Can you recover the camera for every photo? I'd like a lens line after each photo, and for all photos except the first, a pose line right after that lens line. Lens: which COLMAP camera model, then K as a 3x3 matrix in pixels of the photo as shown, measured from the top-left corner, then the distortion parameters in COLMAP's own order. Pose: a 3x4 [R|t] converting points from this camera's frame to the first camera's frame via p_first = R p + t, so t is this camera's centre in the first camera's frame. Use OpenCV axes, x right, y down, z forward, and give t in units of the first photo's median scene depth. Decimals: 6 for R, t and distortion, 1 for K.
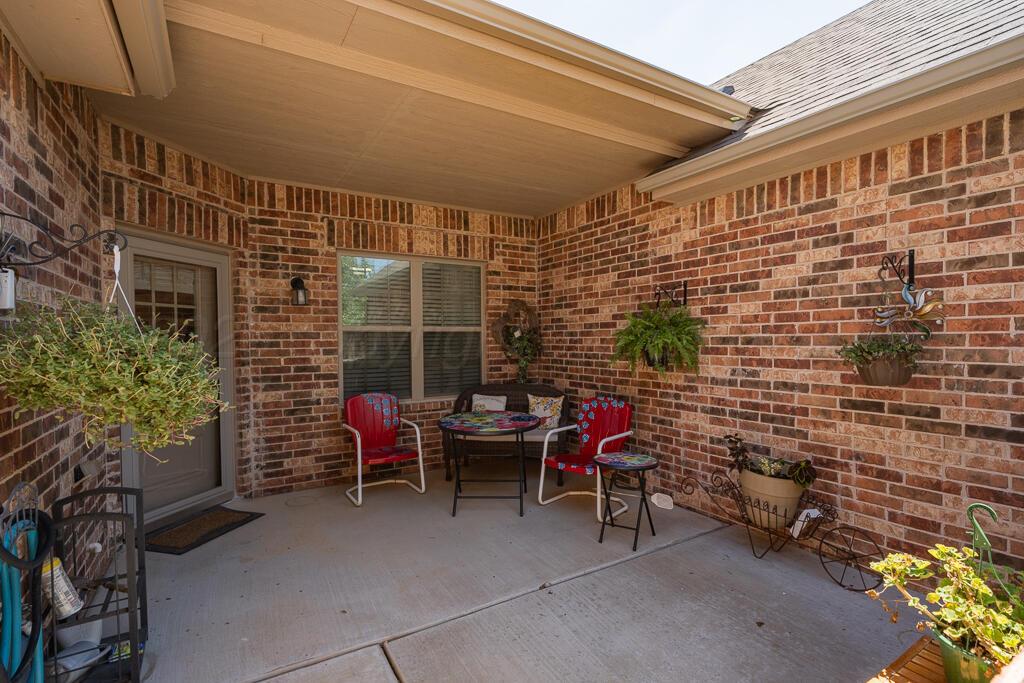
lens RADIAL K [[489.8, 0, 511.1], [0, 489.8, 348.7], [0, 0, 1]] dist [-0.001081, -0.000025]
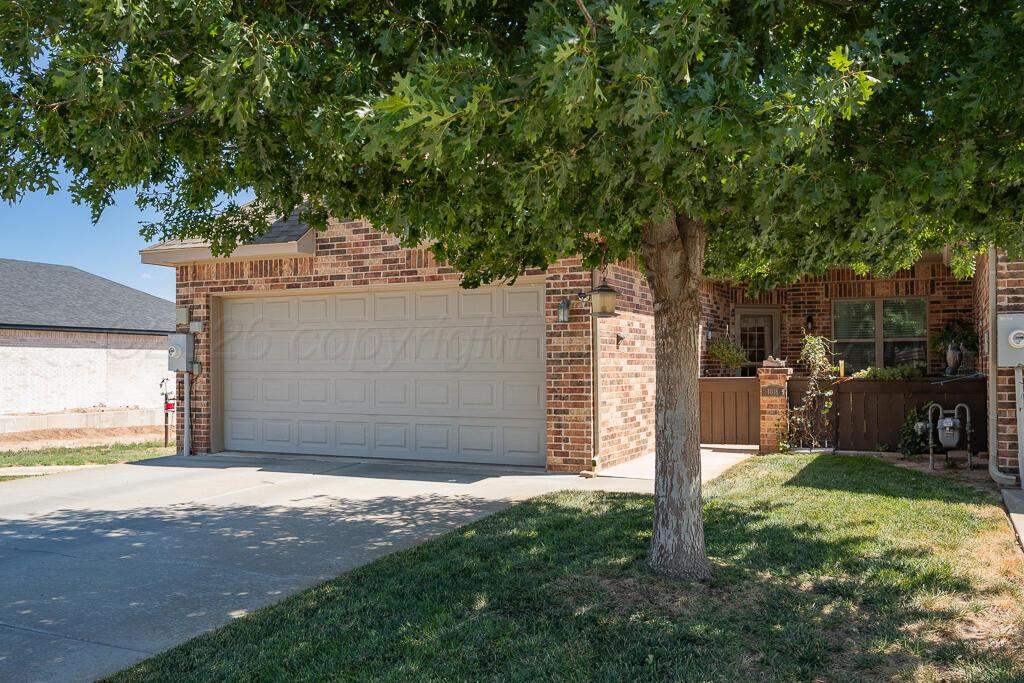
lens RADIAL K [[892.9, 0, 511.8], [0, 892.9, 359.6], [0, 0, 1]] dist [0.011204, -0.000284]
pose [[0.555158, -0.001694, -0.831743, 1.905030], [-0.013856, 0.999840, -0.011285, 0.090526], [0.831630, 0.017790, 0.555045, -2.012787]]
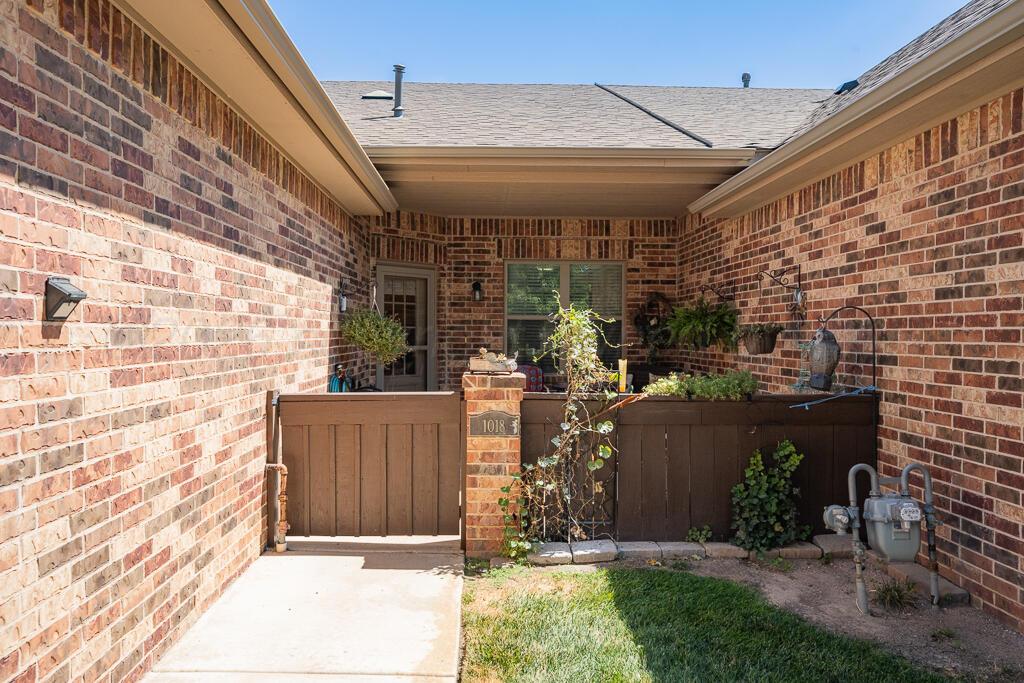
lens RADIAL K [[723.5, 0, 497.3], [0, 723.5, 340.7], [0, 0, 1]] dist [-0.001433, -0.000591]
pose [[0.867823, 0.017242, -0.496574, 0.664976], [-0.021375, 0.999768, -0.002643, 0.031378], [0.496413, 0.012908, 0.867990, -0.798901]]
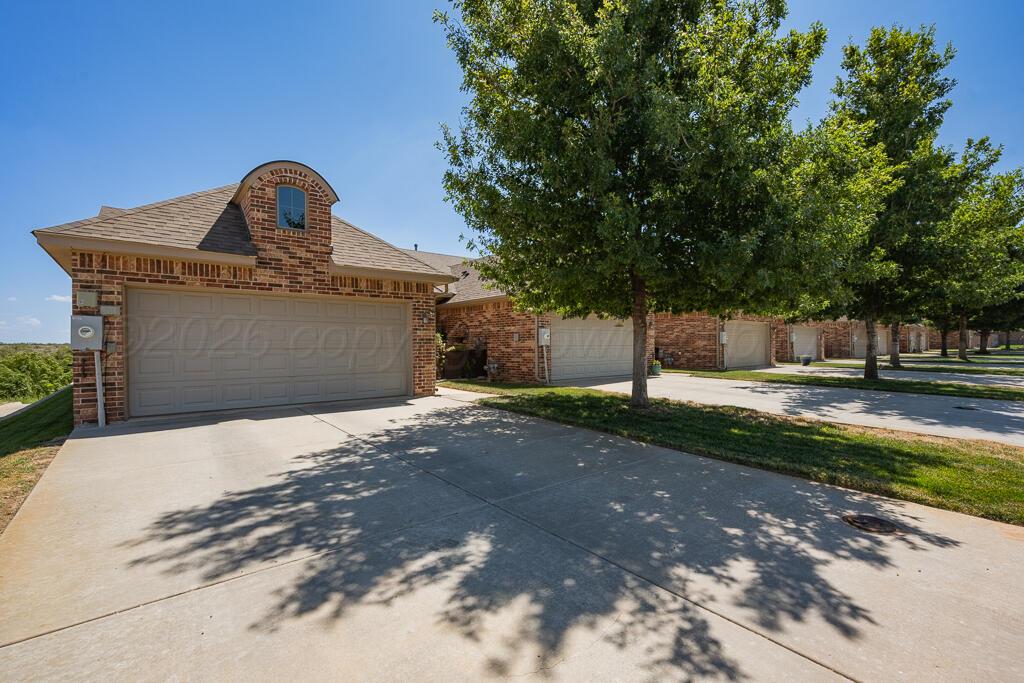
lens RADIAL K [[449.0, 0, 512.0], [0, 449.0, 341.5], [0, 0, 1]] dist [-0.000873, -0.000122]
pose [[0.987480, 0.000393, 0.157744, 0.283271], [0.004022, 0.999609, -0.027670, 0.127041], [-0.157693, 0.027958, 0.987092, -2.994884]]
